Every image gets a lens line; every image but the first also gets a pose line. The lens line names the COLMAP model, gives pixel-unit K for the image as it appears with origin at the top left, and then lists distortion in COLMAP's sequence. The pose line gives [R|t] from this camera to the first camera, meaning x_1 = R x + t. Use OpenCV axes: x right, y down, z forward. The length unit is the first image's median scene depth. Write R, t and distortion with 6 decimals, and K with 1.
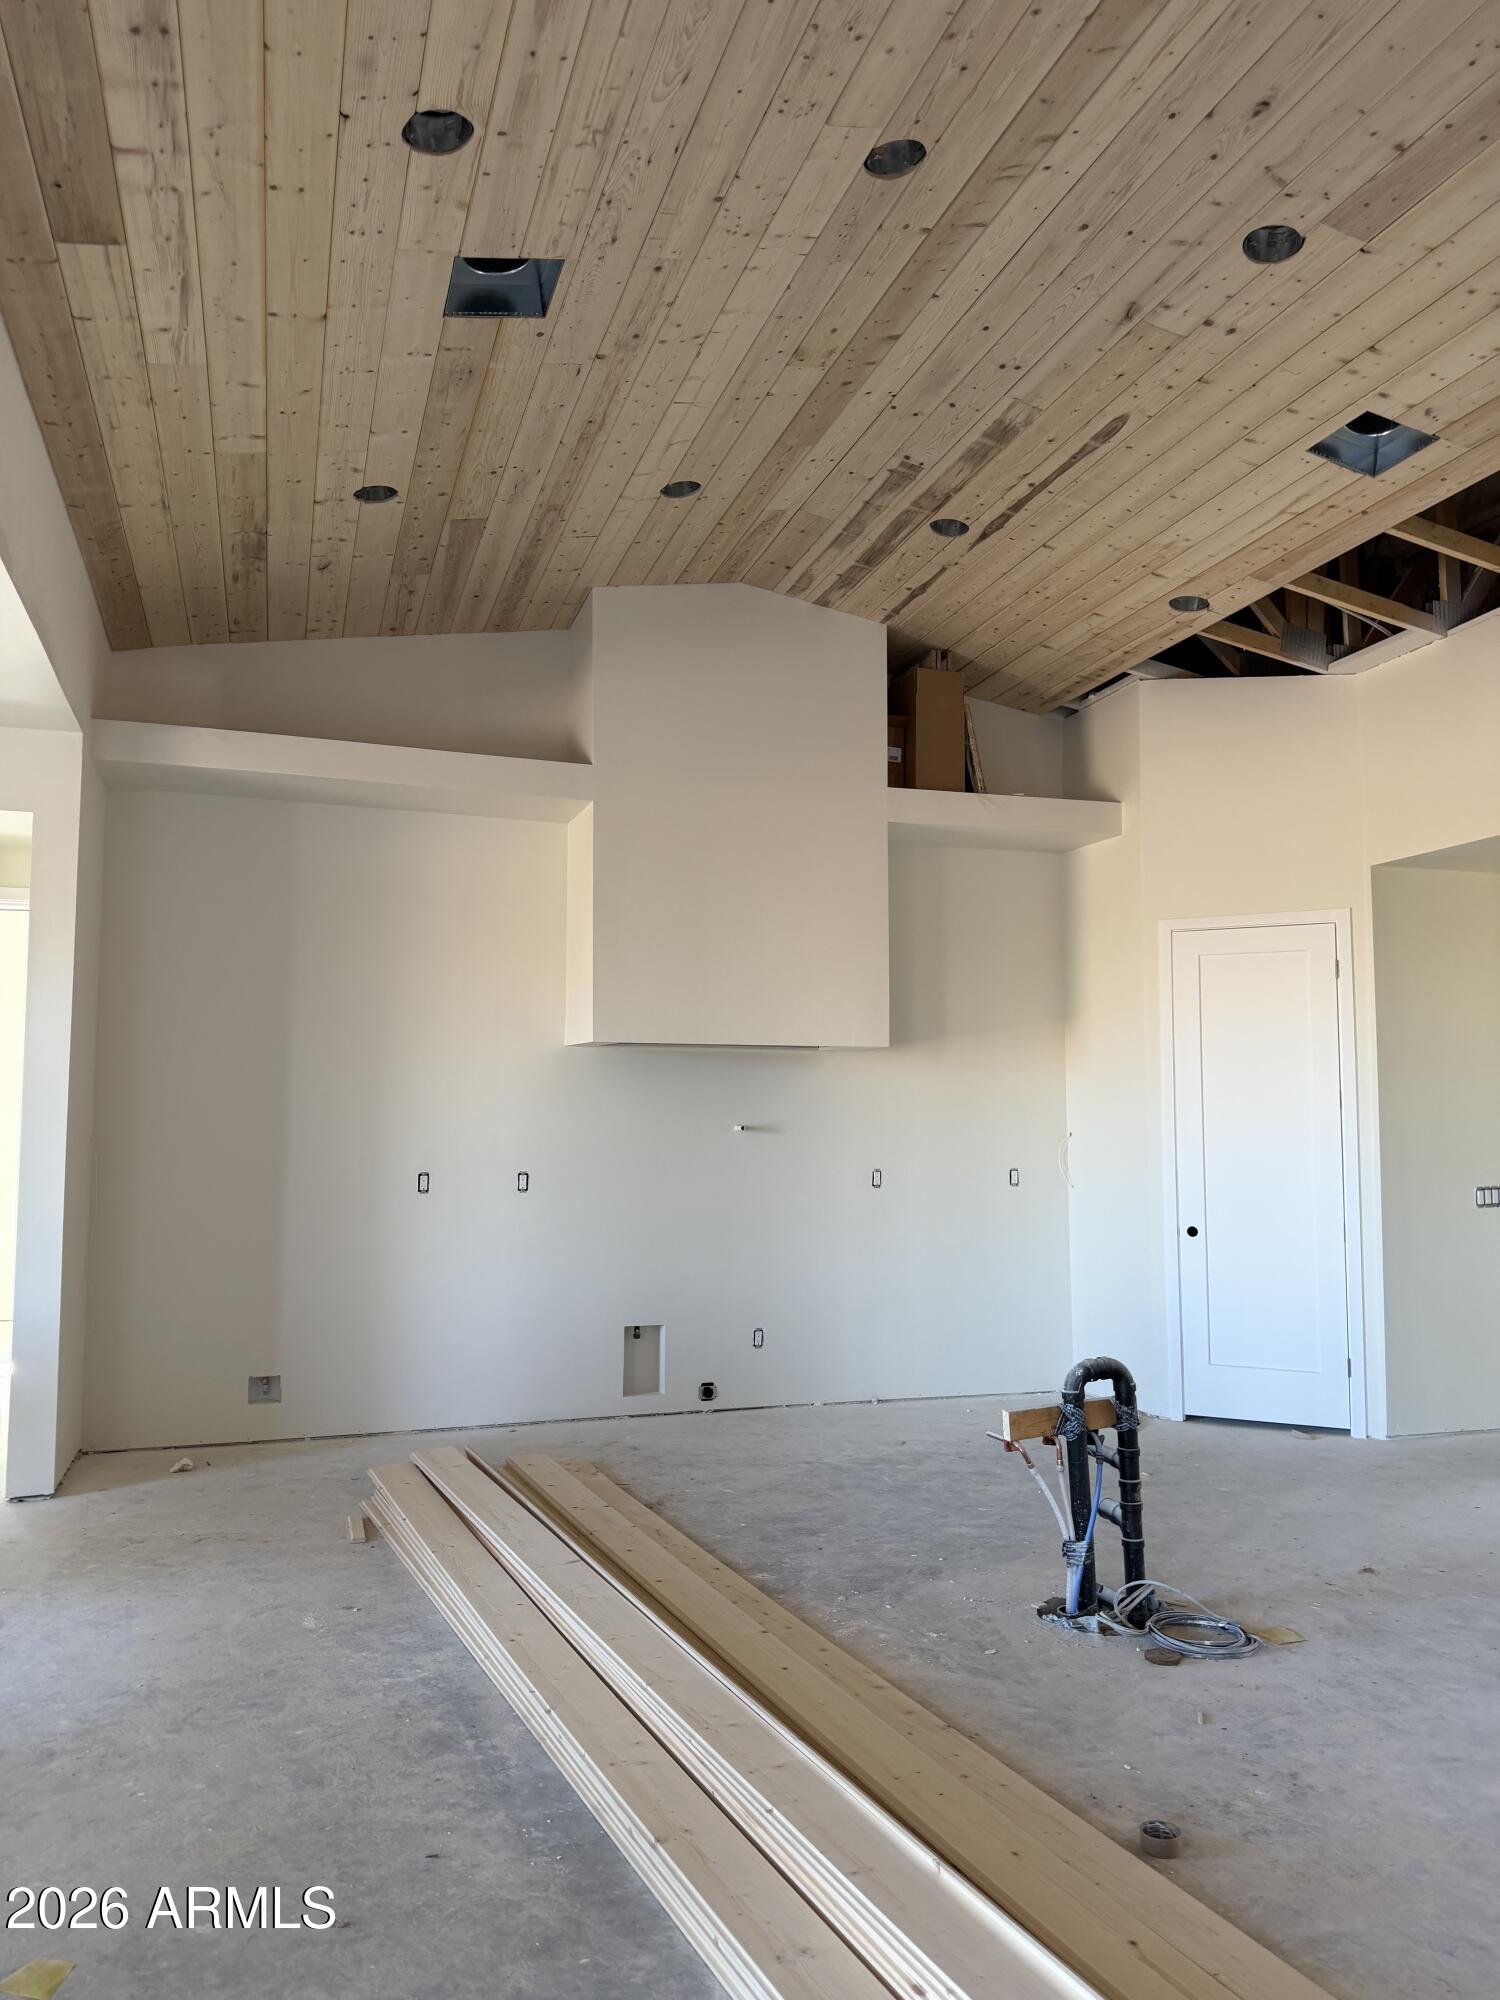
lens RADIAL K [[1421.5, 0, 750.0], [0, 1421.5, 1000.0], [0, 0, 1]] dist [-0.002086, -0.000387]
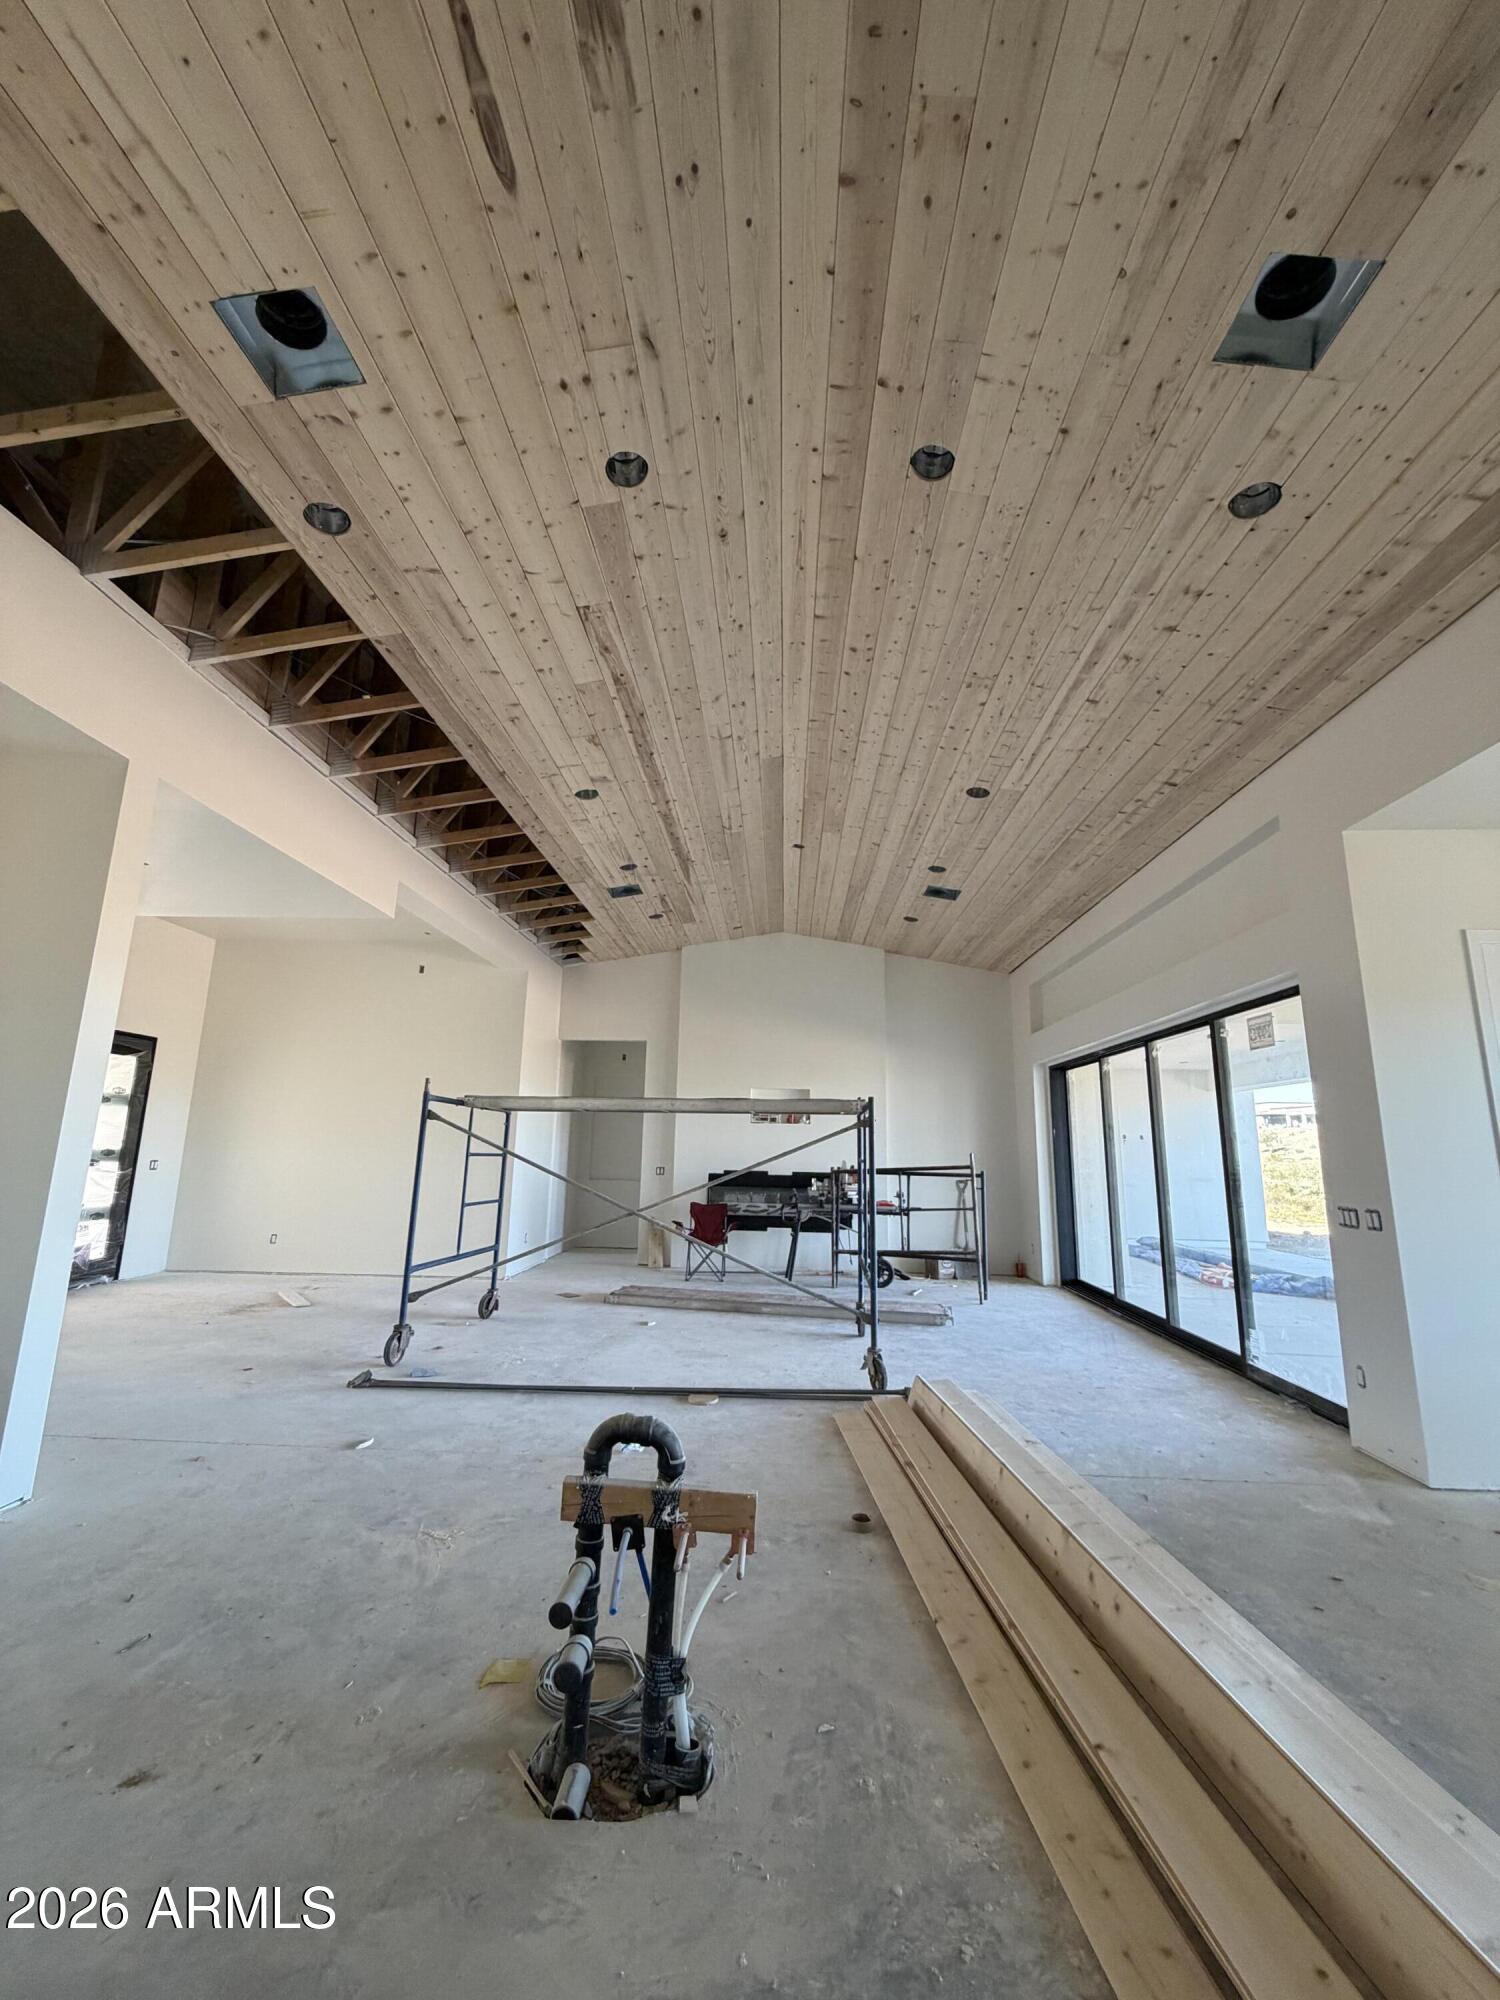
lens RADIAL K [[799.5, 0, 749.1], [0, 799.5, 988.7], [0, 0, 1]] dist [-0.000486, 0.000176]
pose [[-0.934004, 0.050347, 0.353696, 0.015006], [-0.054008, 0.958744, -0.279092, 0.162464], [-0.353155, -0.279776, -0.892752, 1.636009]]
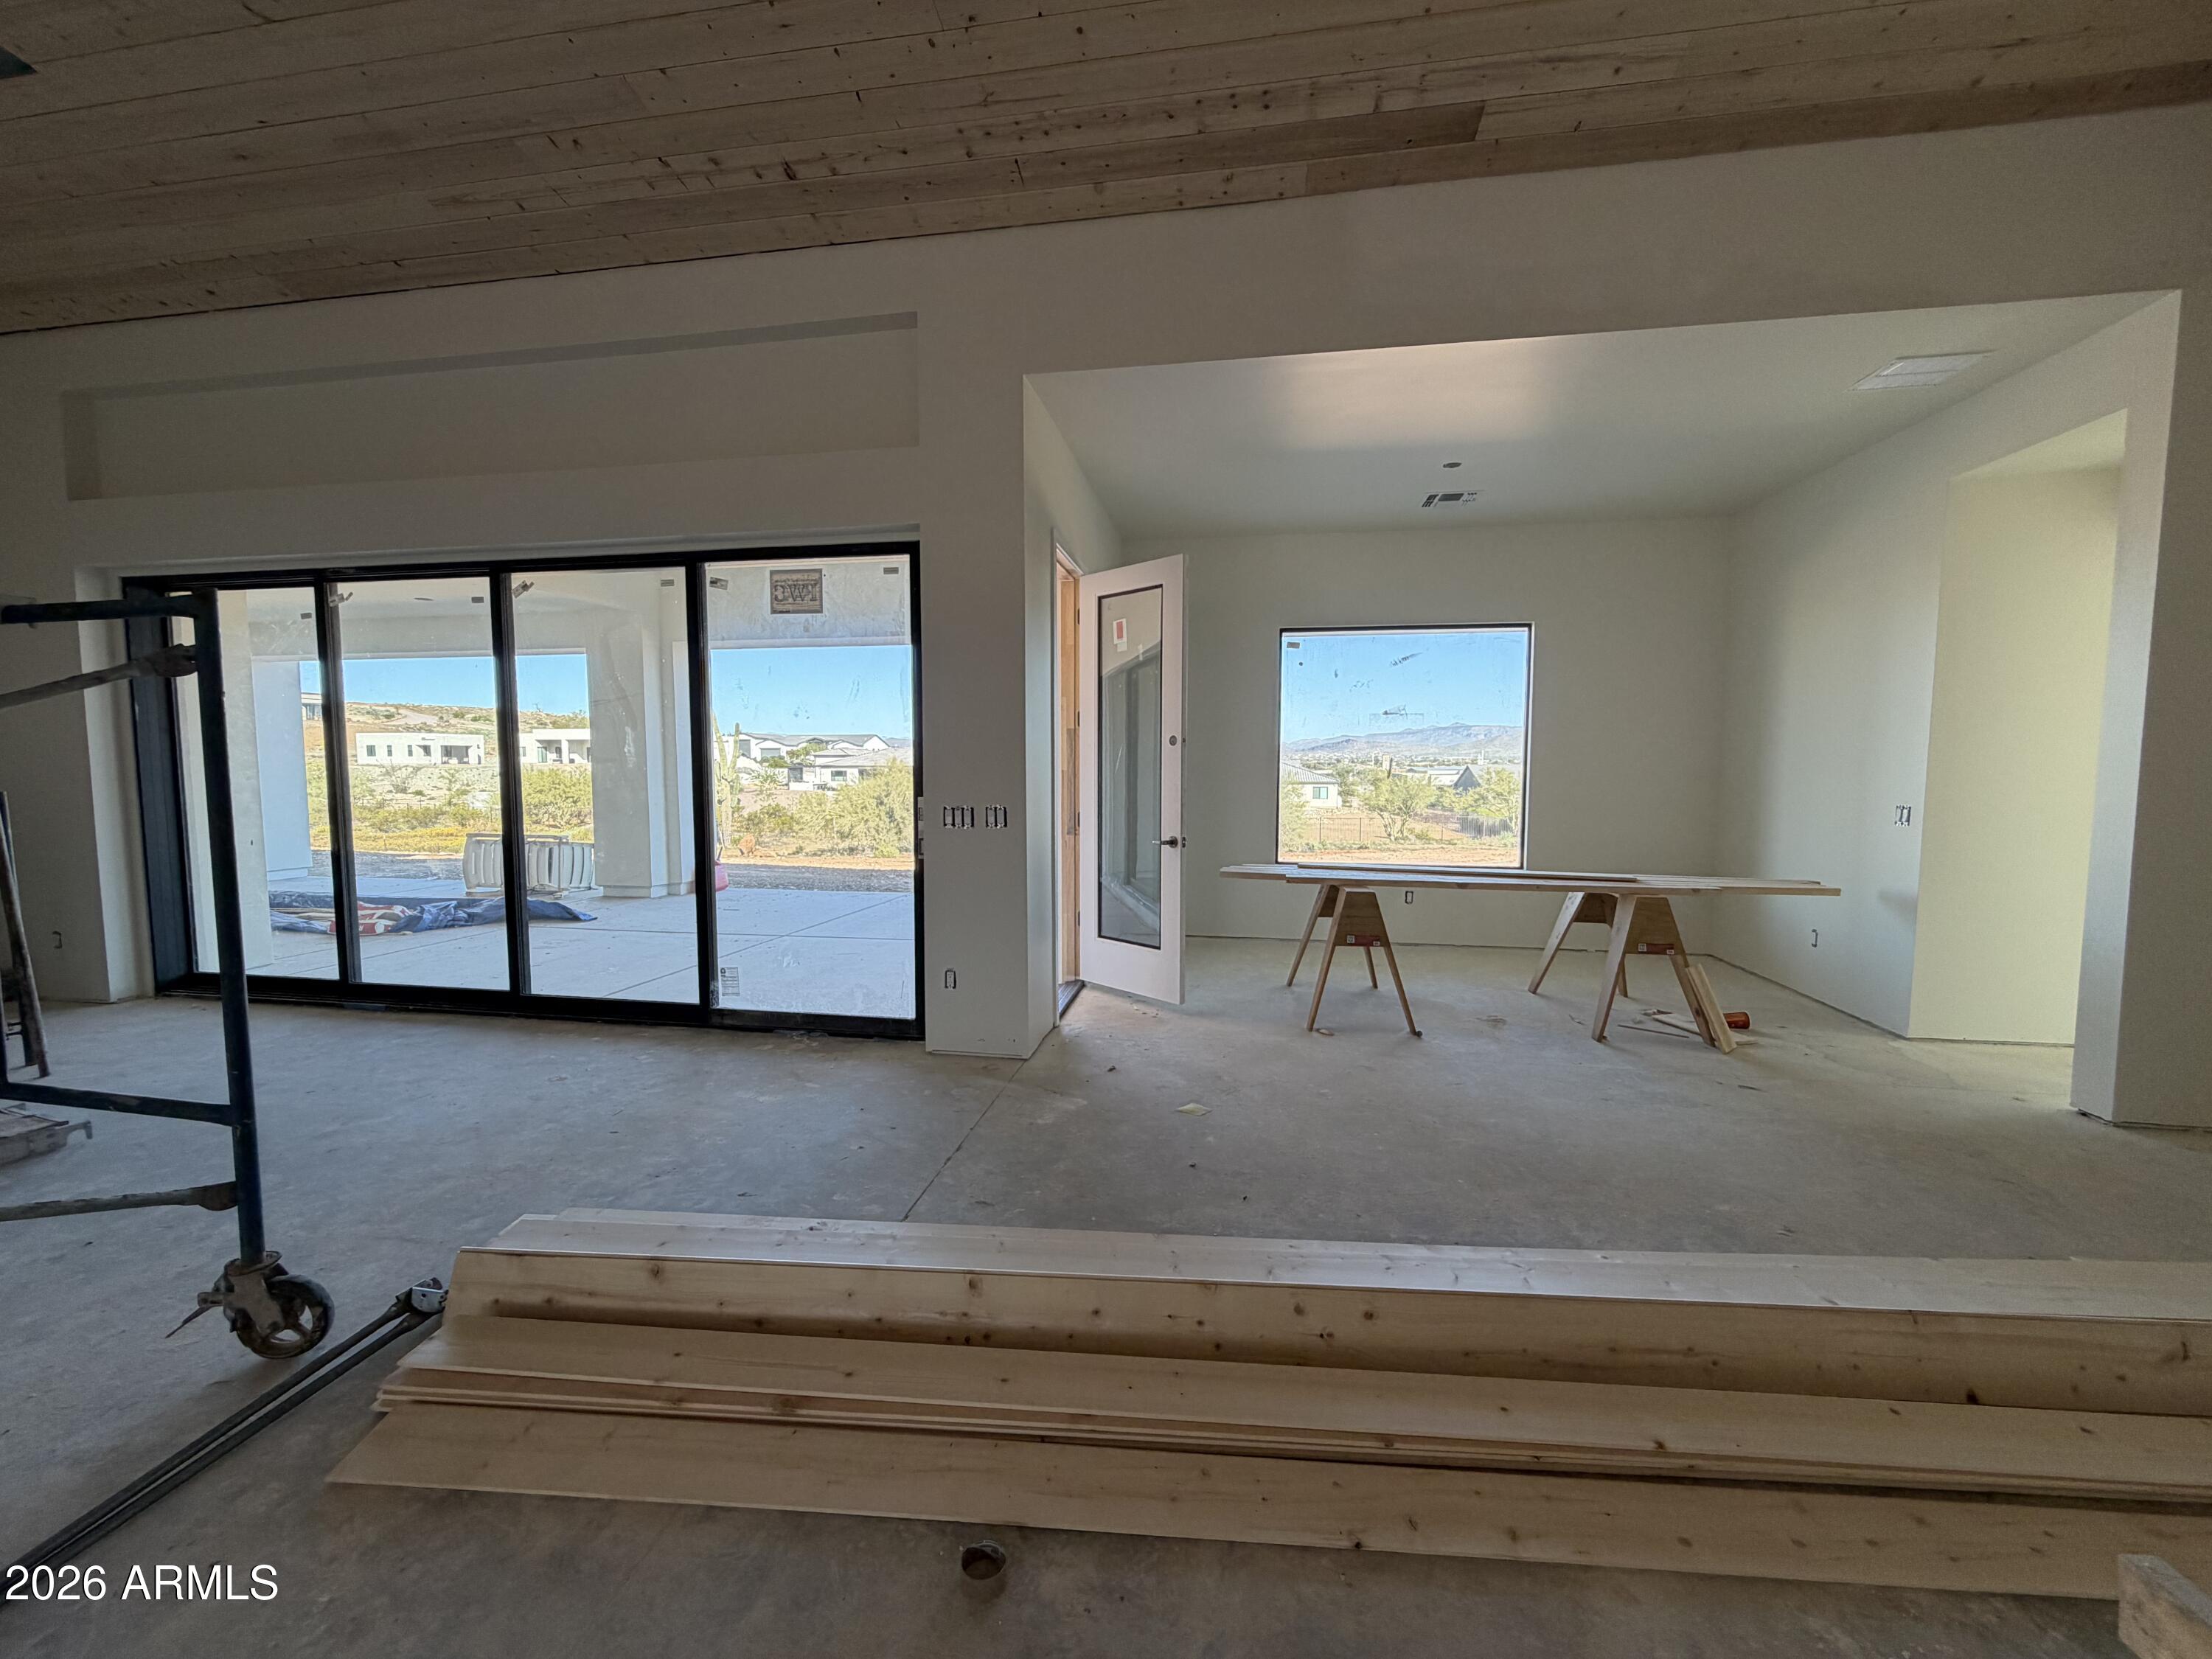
lens RADIAL K [[884.3, 0, 1096.9], [0, 884.3, 829.8], [0, 0, 1]] dist [-0.000486, 0.000176]
pose [[-0.472859, 0.063354, -0.878858, 0.512380], [0.076077, 0.996623, 0.030911, 0.110854], [0.877848, -0.052244, -0.476081, 0.991301]]
